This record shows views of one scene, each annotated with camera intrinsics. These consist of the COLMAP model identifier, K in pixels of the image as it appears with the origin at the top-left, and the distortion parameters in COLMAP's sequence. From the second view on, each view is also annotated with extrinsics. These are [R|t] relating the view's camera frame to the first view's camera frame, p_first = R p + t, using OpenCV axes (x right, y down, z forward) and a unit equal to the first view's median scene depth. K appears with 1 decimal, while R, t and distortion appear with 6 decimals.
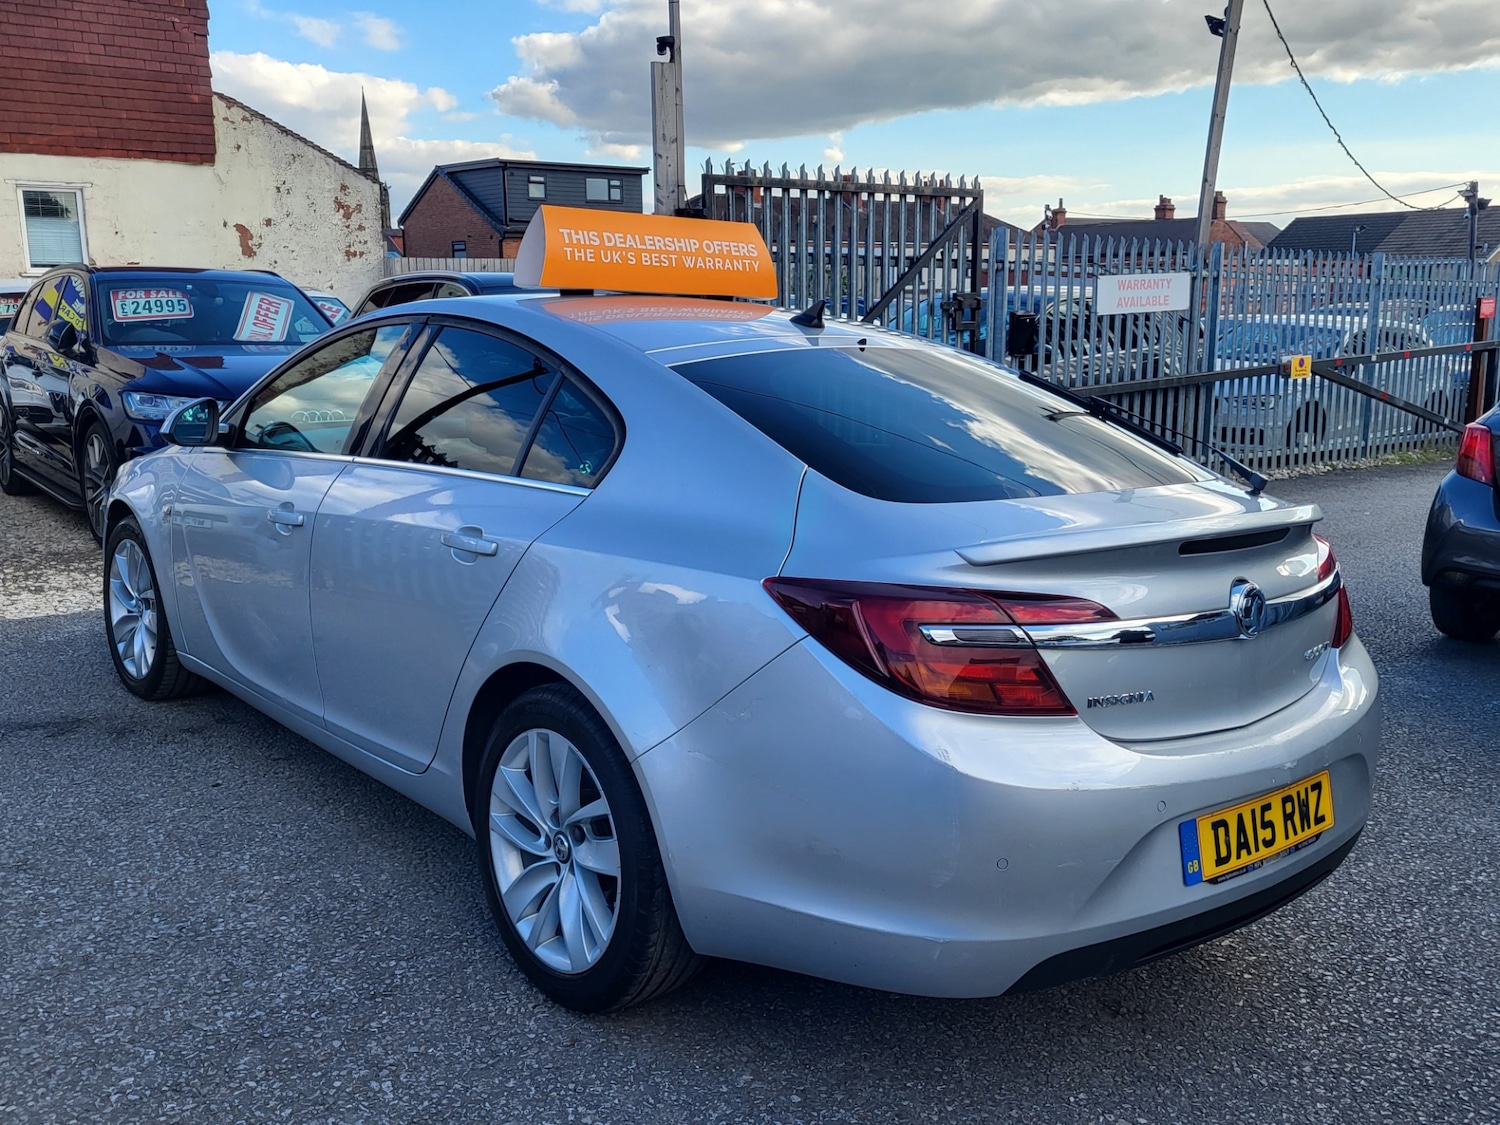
lens RADIAL K [[1383.5, 0, 765.4], [0, 1383.5, 534.2], [0, 0, 1]] dist [0.034460, 0.000000]
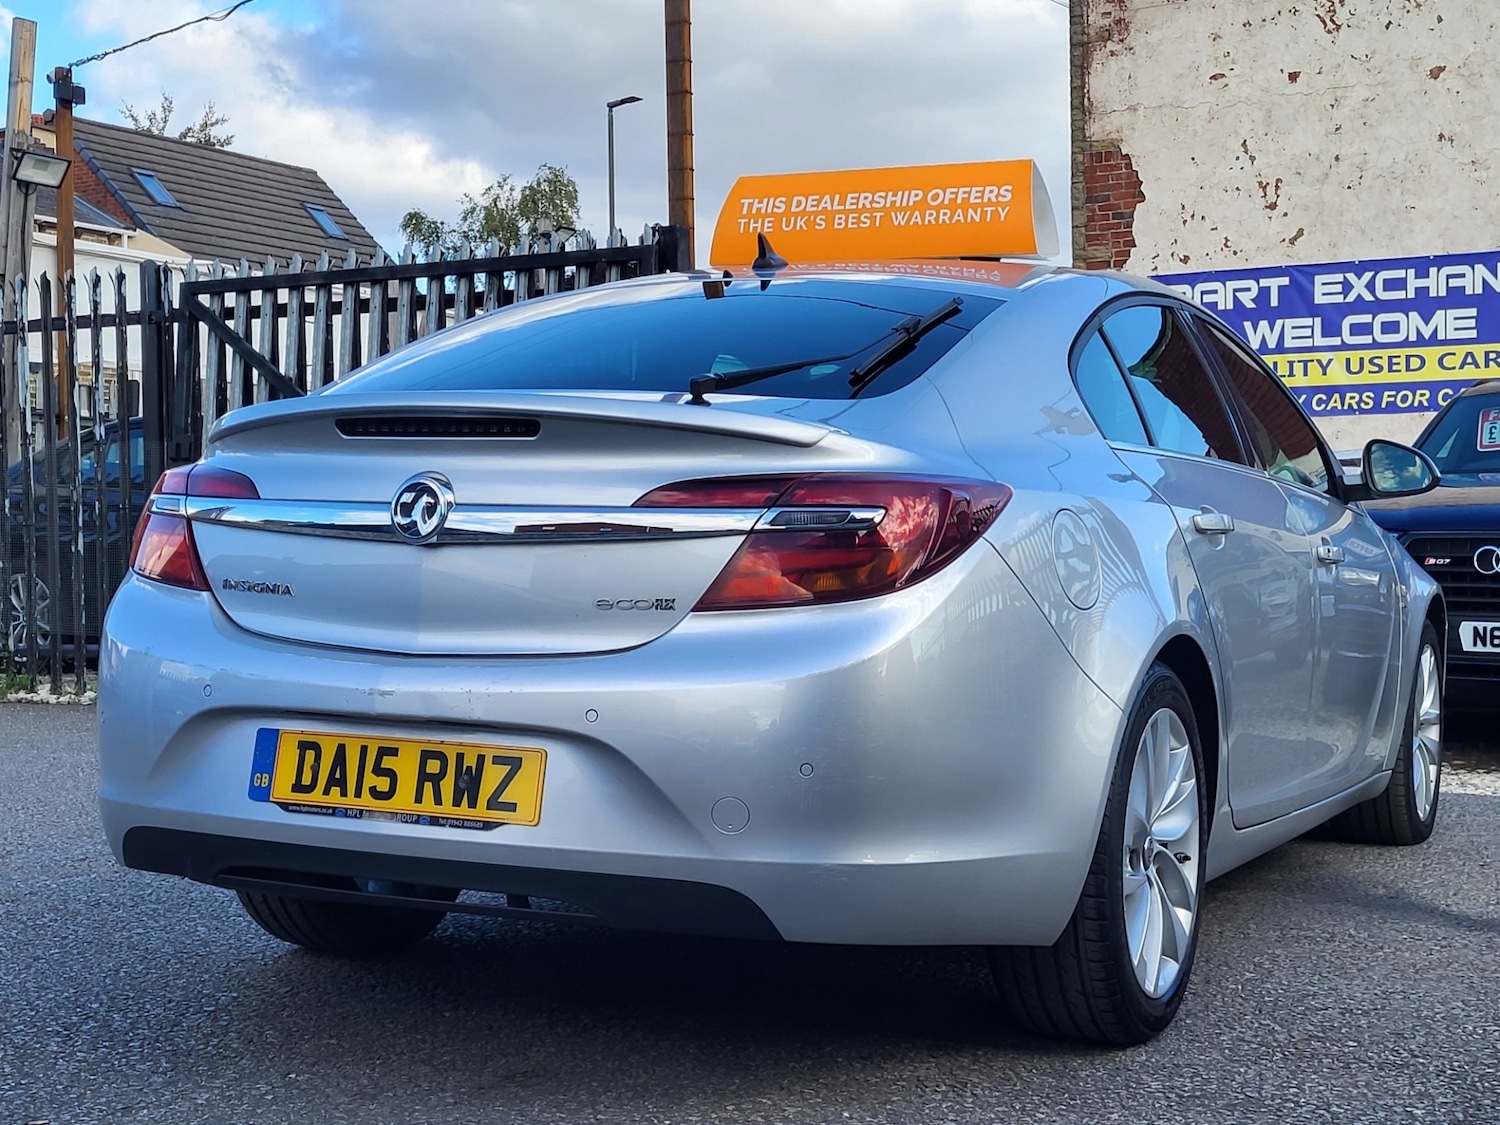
lens RADIAL K [[2231.0, 0, 757.1], [0, 2231.0, 600.0], [0, 0, 1]] dist [0.072498, 0.000000]
pose [[0.395713, 0.012329, -0.918291, 1.435039], [-0.145669, 0.988094, -0.049506, 0.125913], [0.906748, 0.153357, 0.392798, 0.591827]]
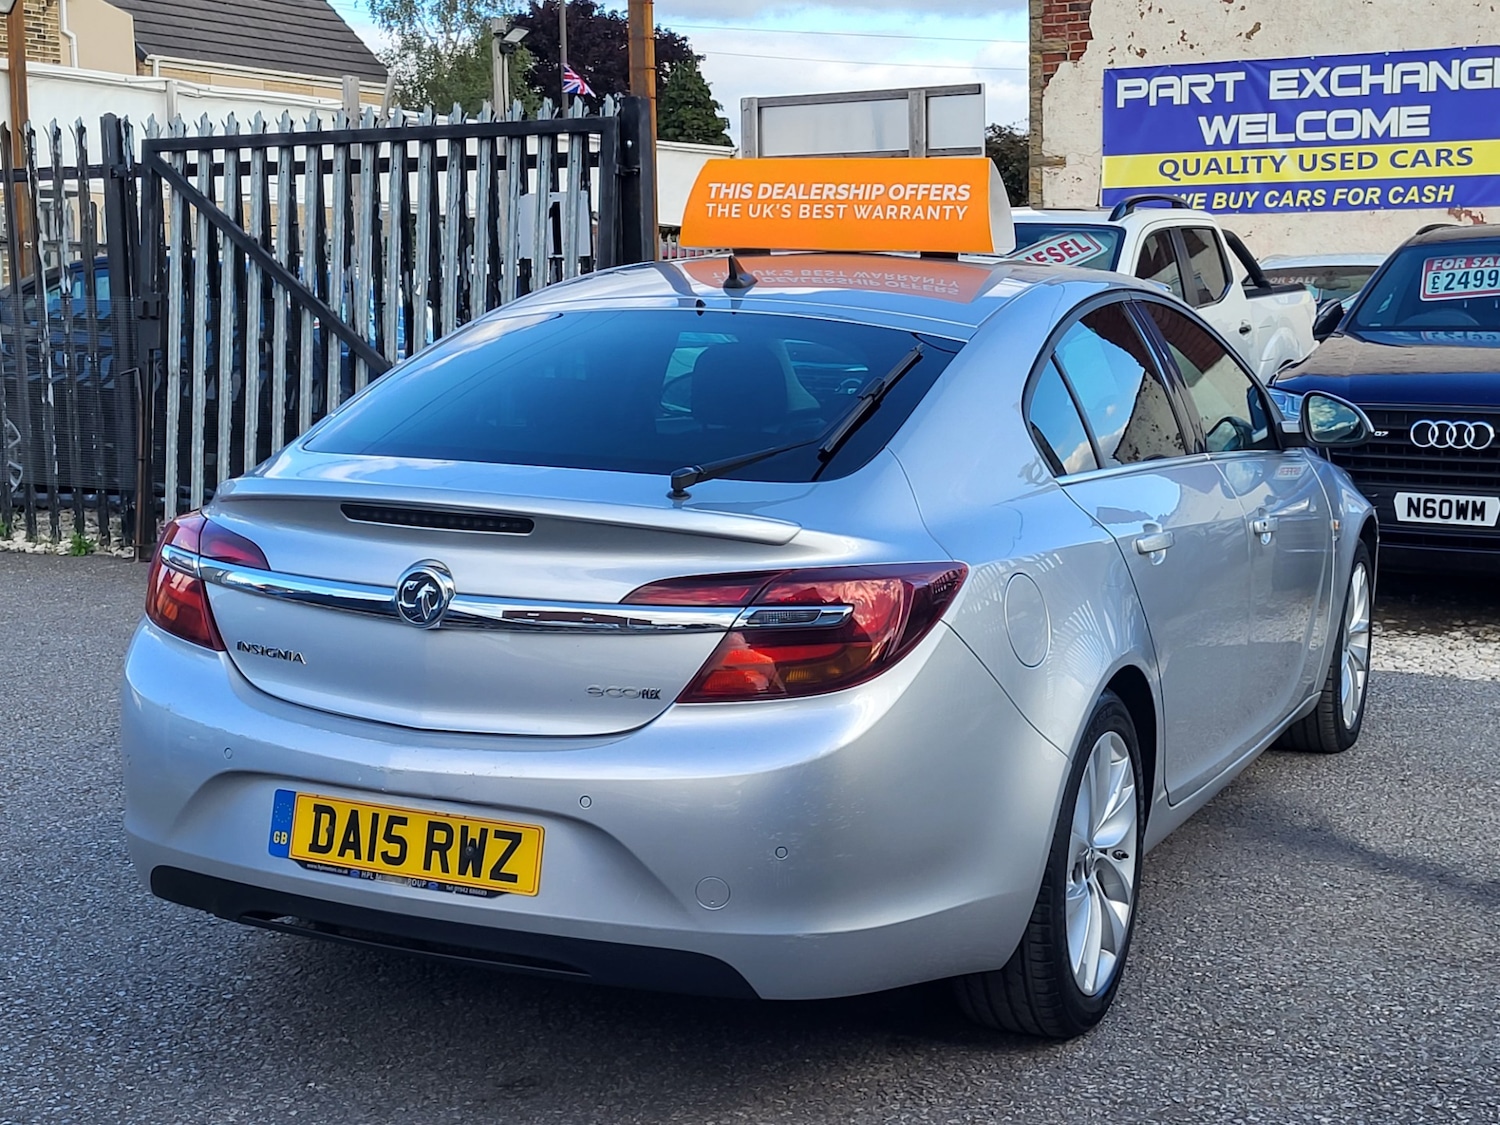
lens RADIAL K [[2231.0, 0, 749.1], [0, 2231.0, 574.7], [0, 0, 1]] dist [0.072498, 0.000000]
pose [[0.412514, 0.110468, -0.904228, 1.509834], [-0.144152, 0.988029, 0.054942, -0.059030], [0.899473, 0.107682, 0.423500, 0.513689]]
